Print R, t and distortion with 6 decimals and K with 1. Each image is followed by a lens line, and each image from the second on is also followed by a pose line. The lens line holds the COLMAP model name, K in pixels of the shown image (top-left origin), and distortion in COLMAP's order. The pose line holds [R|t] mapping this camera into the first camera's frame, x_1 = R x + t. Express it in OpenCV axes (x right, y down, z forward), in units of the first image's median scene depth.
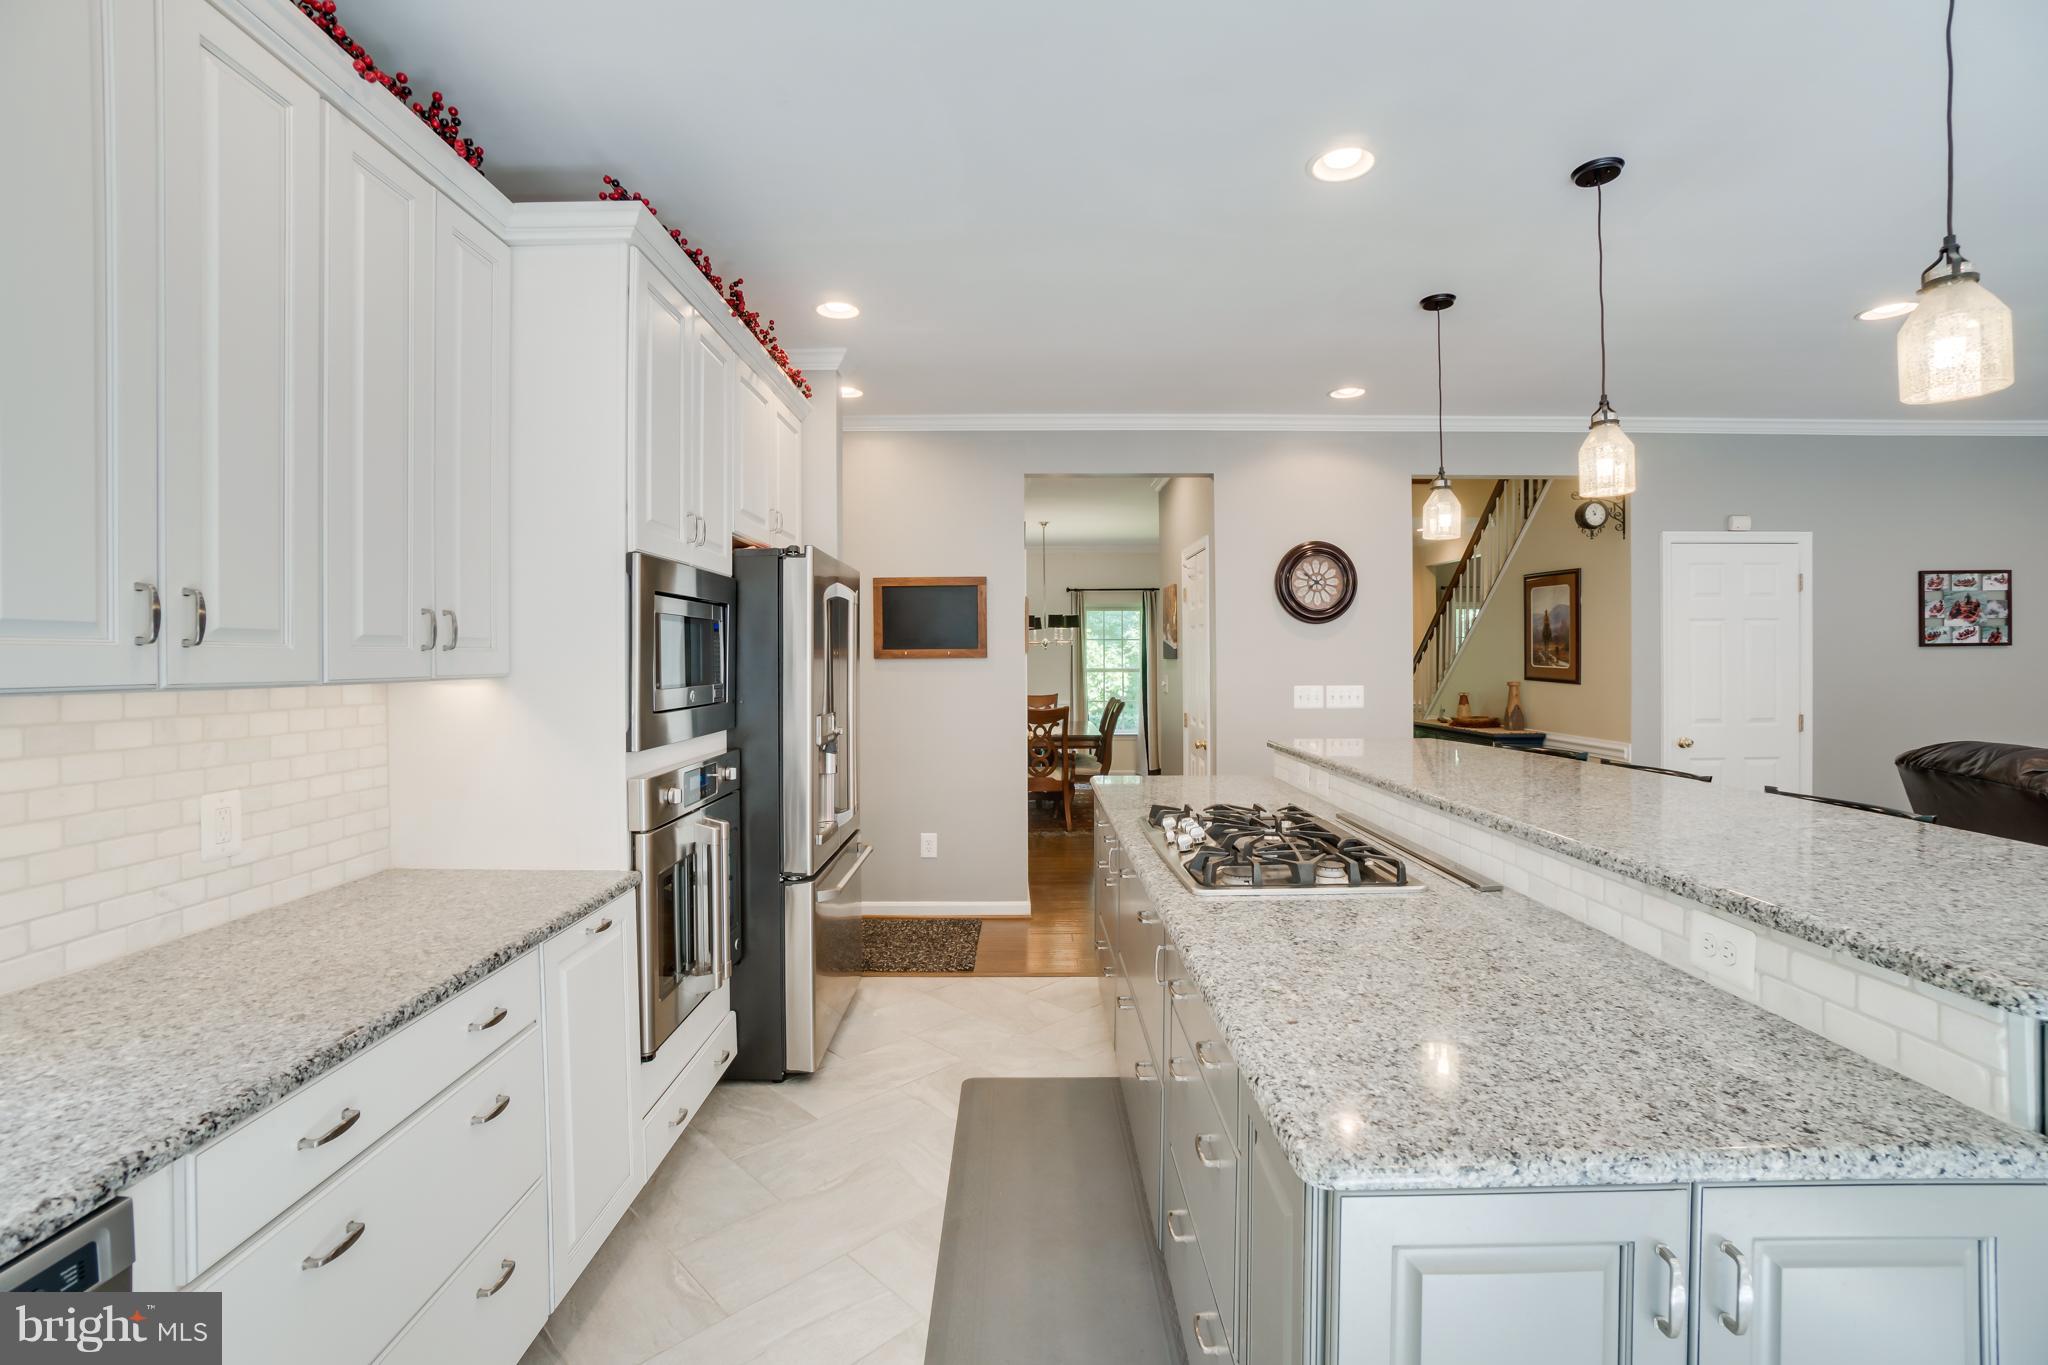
lens RADIAL K [[900.1, 0, 1021.0], [0, 900.1, 664.7], [0, 0, 1]] dist [-0.065032, 0.023110]
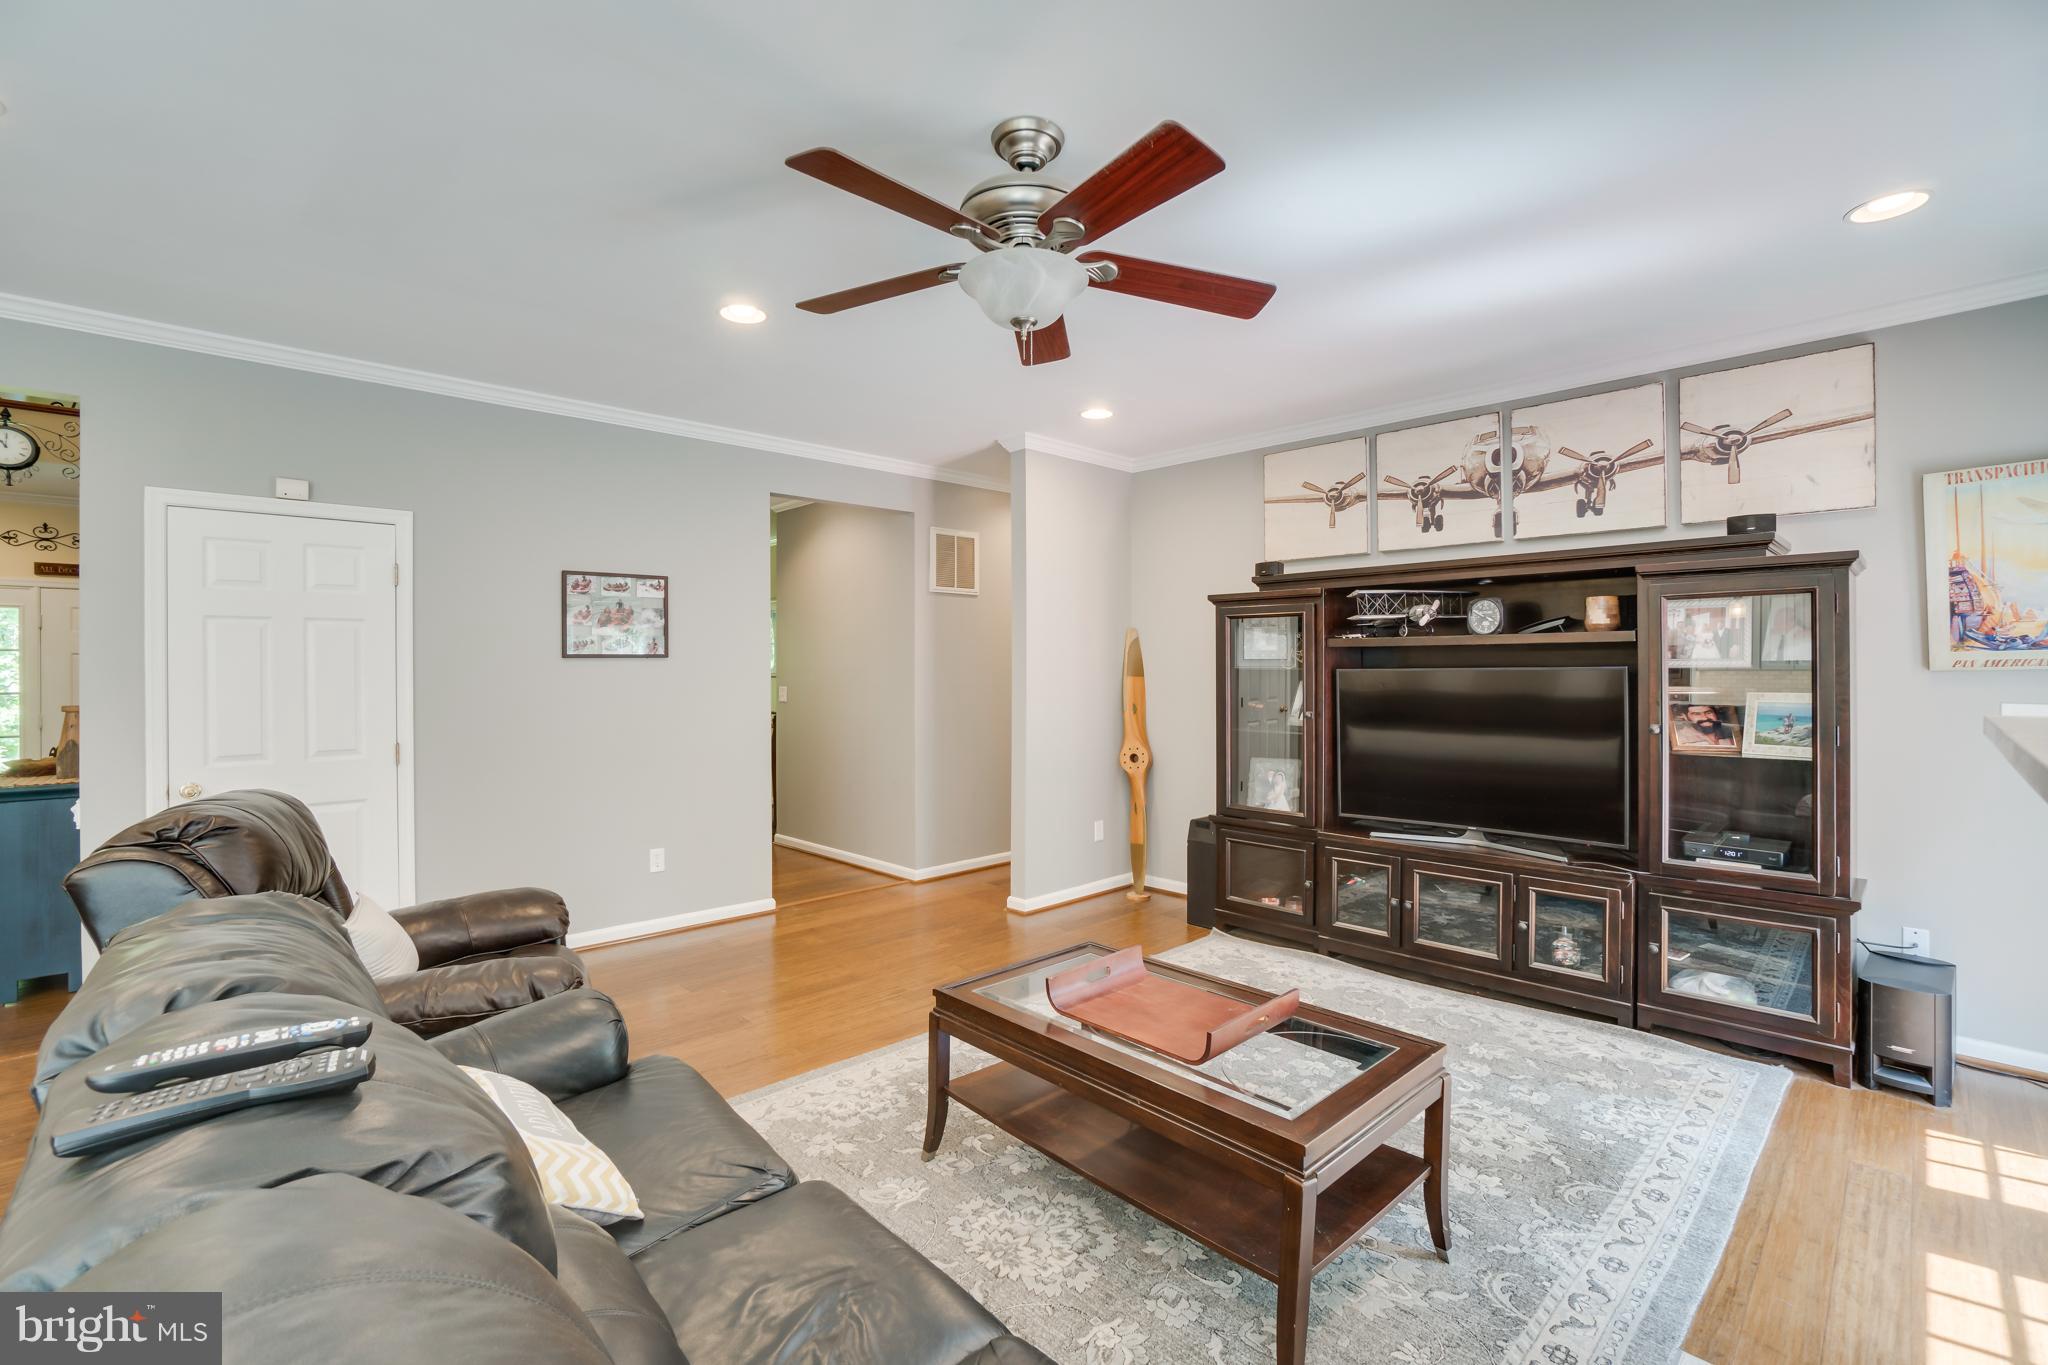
lens RADIAL K [[900.1, 0, 1021.0], [0, 900.1, 664.7], [0, 0, 1]] dist [-0.065032, 0.023110]
pose [[0.724282, 0.005174, 0.689485, 0.765889], [0.003007, 0.999939, -0.010662, -0.003156], [-0.689498, 0.009796, 0.724222, 0.036917]]
